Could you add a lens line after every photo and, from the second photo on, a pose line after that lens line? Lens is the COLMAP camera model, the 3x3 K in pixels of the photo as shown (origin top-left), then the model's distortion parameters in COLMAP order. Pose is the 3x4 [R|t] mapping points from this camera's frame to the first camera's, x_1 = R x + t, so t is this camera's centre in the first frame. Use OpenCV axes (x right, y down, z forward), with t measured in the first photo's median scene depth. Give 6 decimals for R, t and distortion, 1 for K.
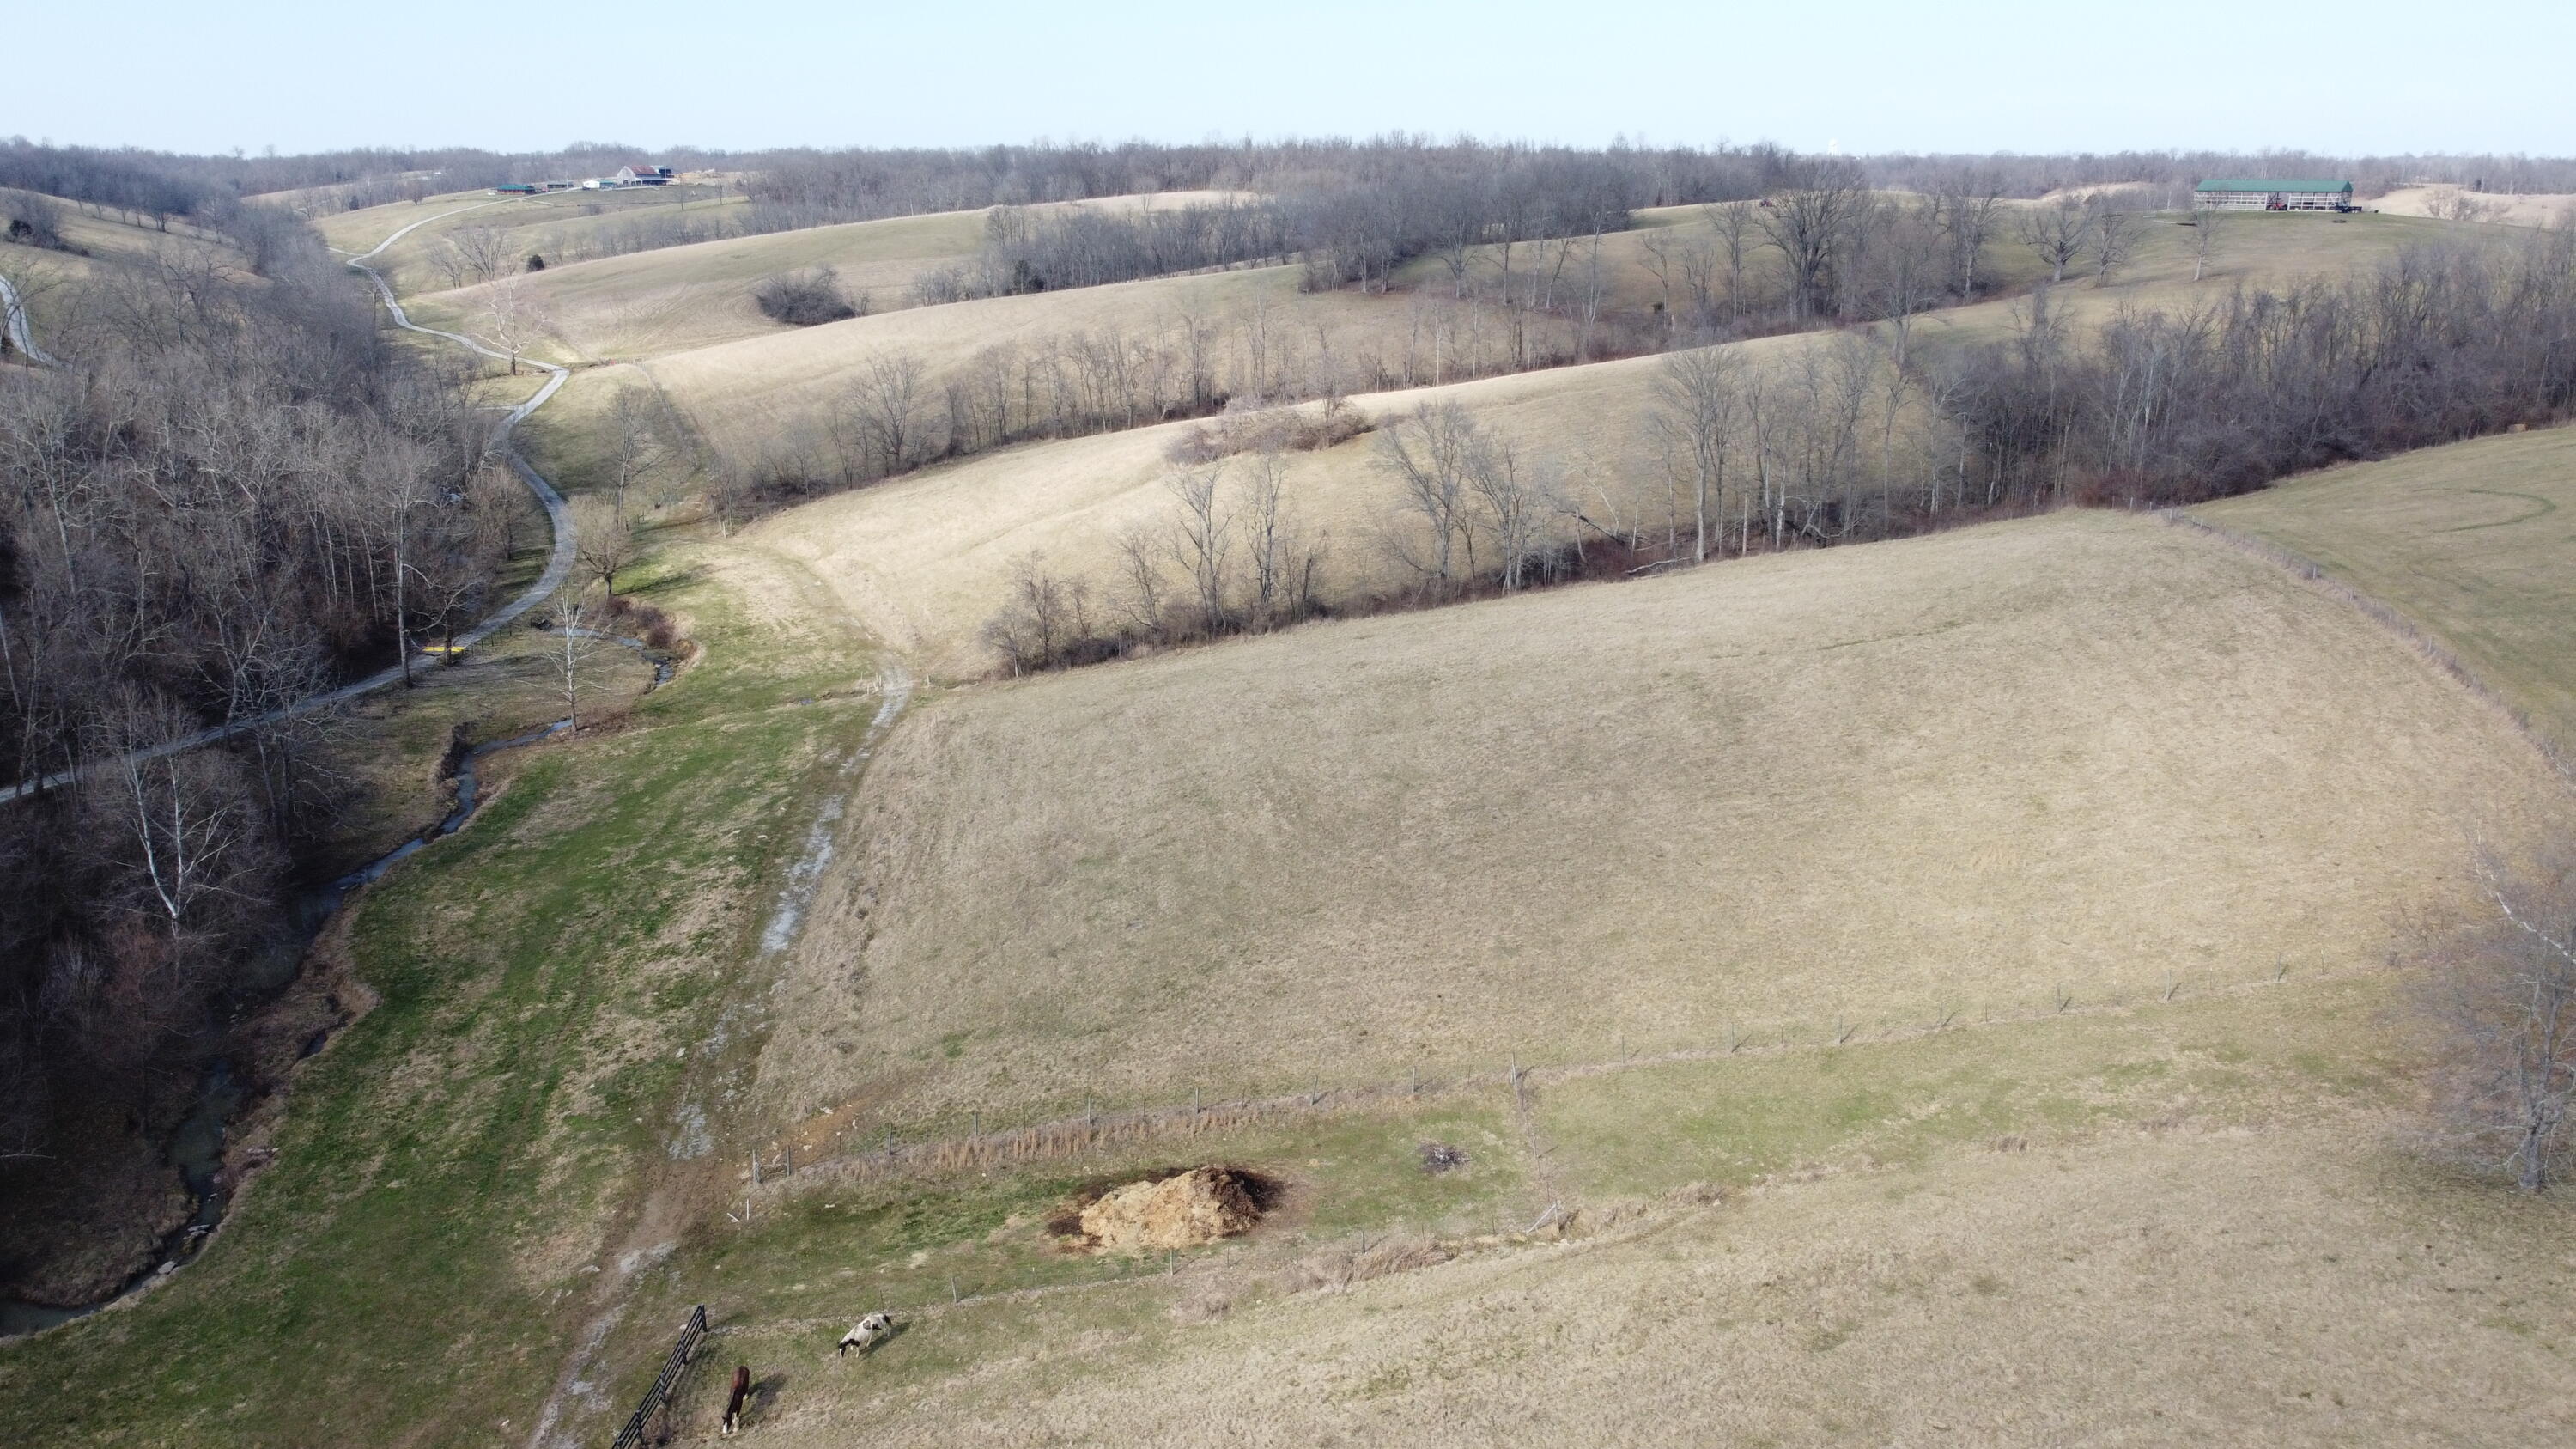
lens RADIAL K [[1940.4, 0, 1294.8], [0, 1940.4, 716.8], [0, 0, 1]] dist [-0.000610, -0.006718]
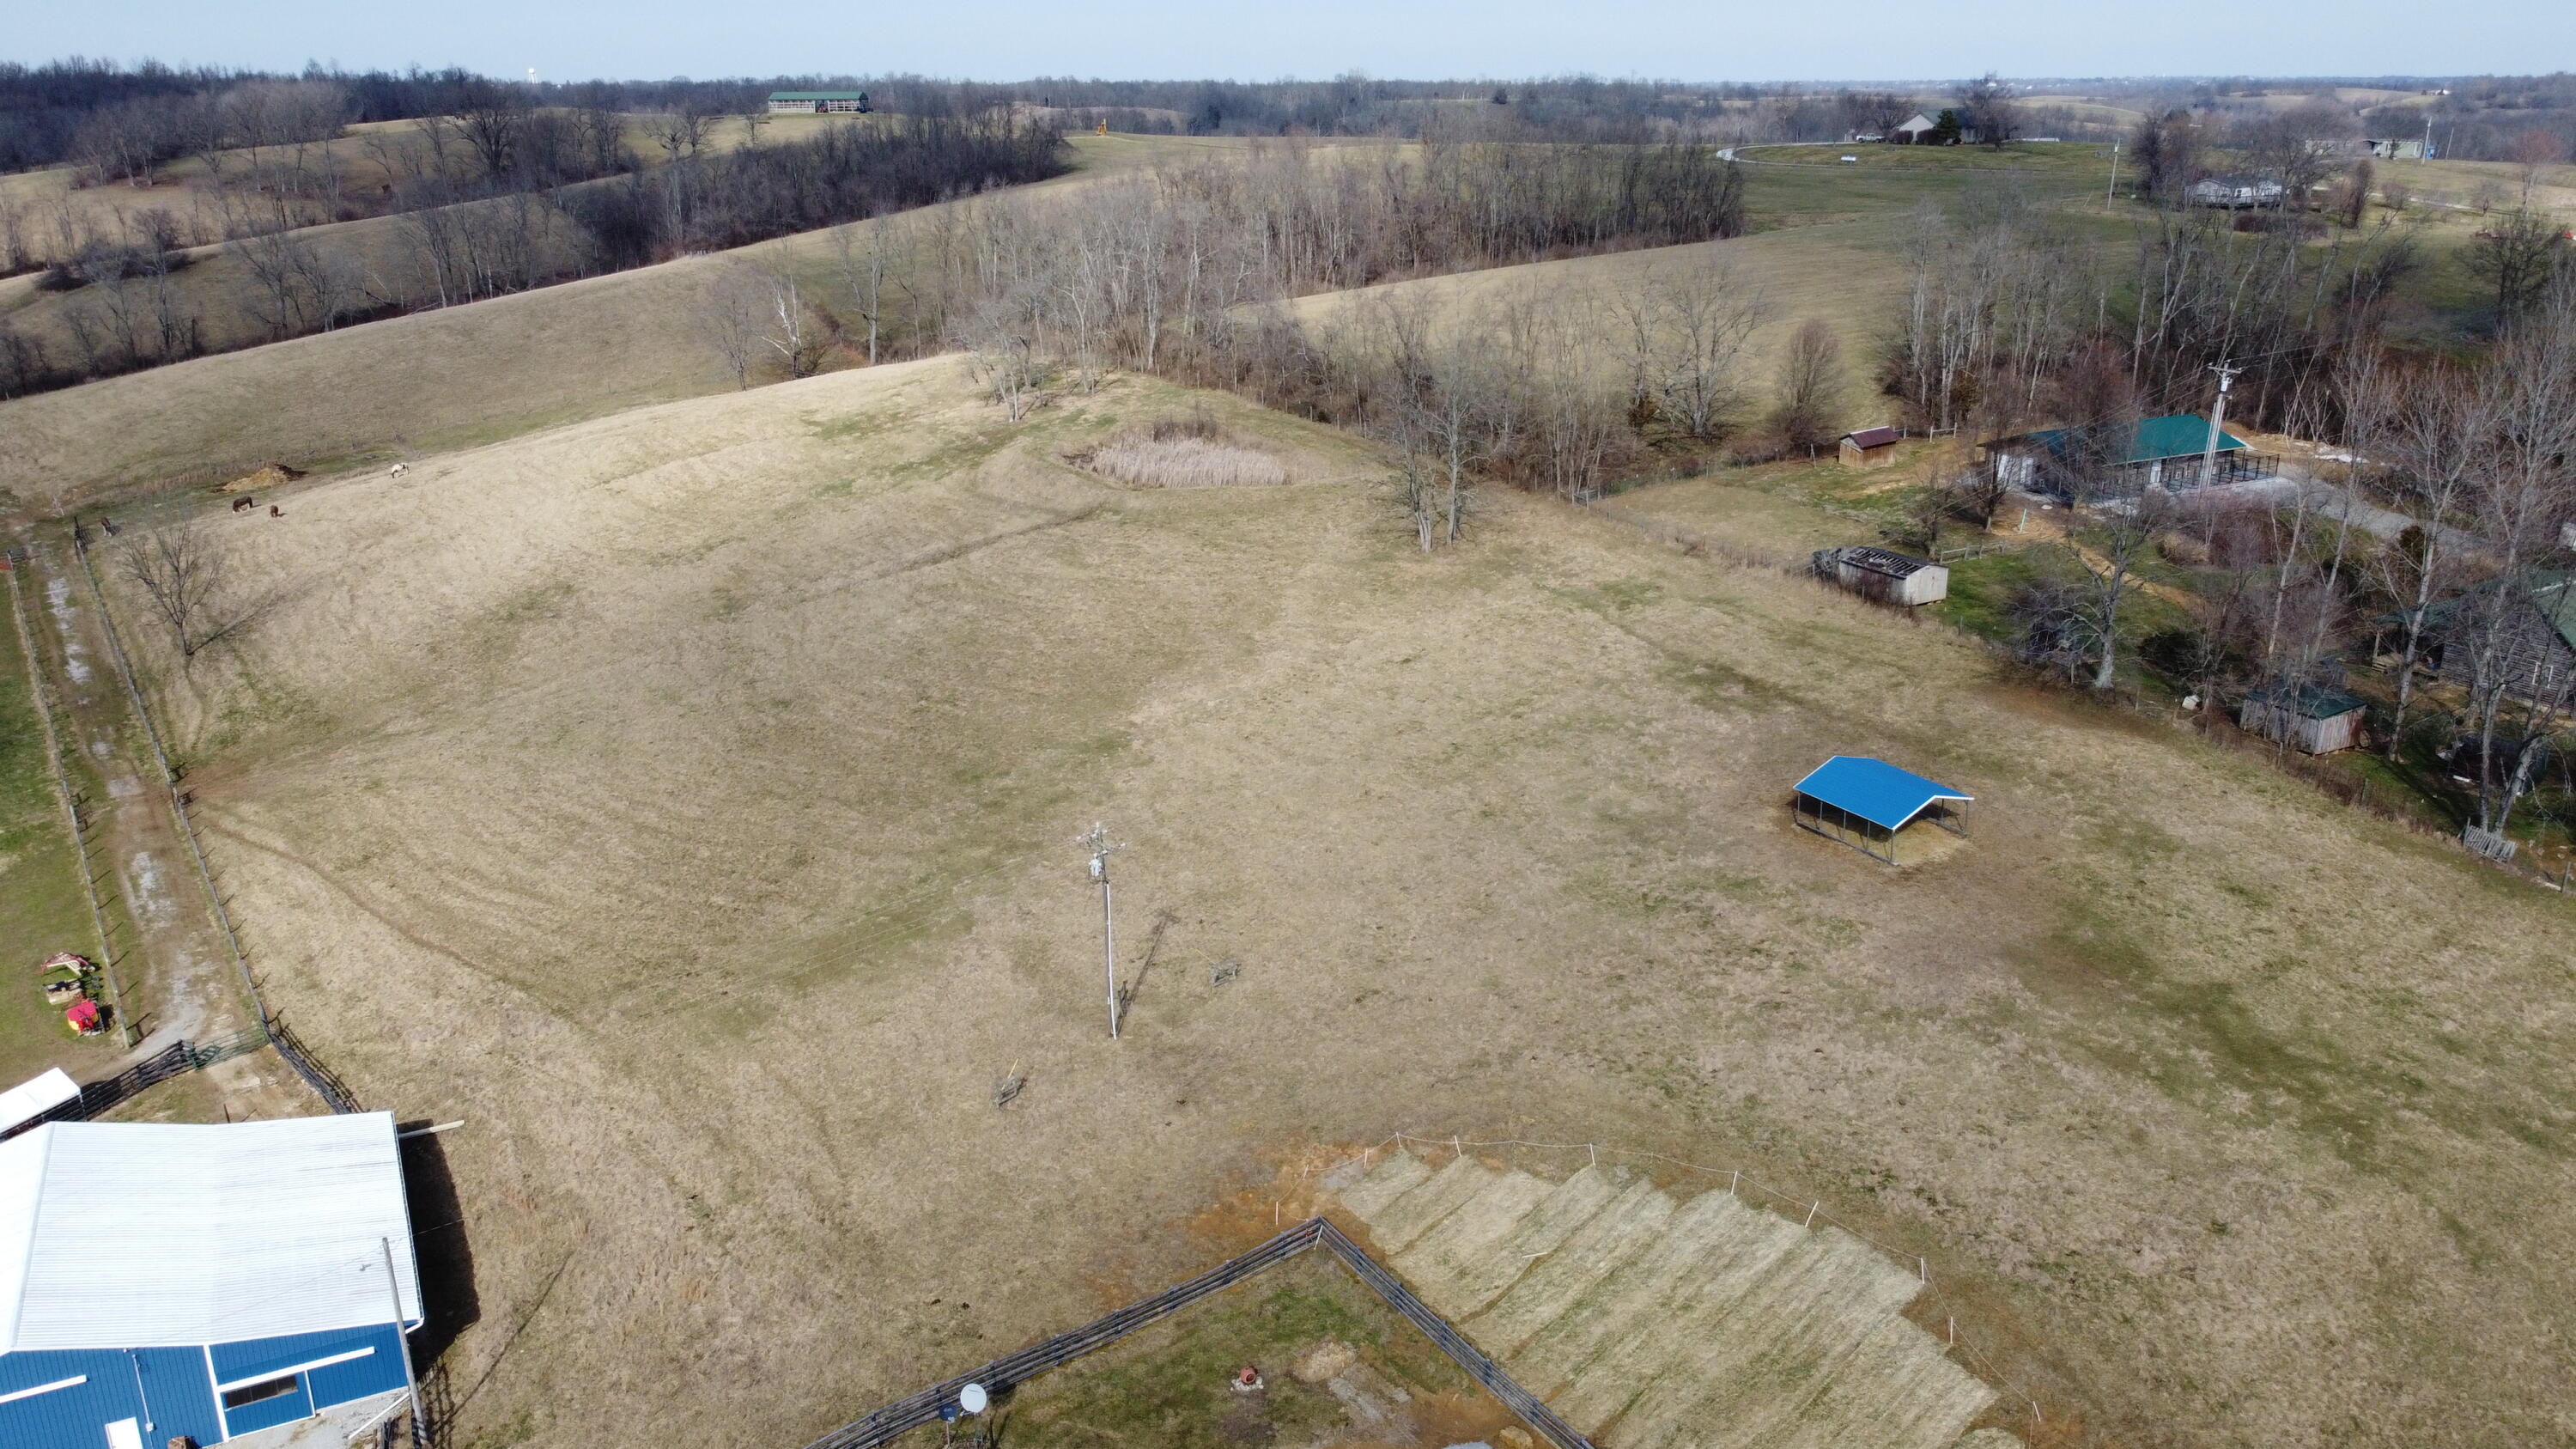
lens RADIAL K [[1940.4, 0, 1284.7], [0, 1940.4, 721.1], [0, 0, 1]] dist [-0.000610, -0.006718]
pose [[0.819506, -0.181927, 0.543426, -0.099021], [0.162470, 0.983121, 0.084117, 0.139231], [-0.549557, 0.019356, 0.835232, -0.456413]]
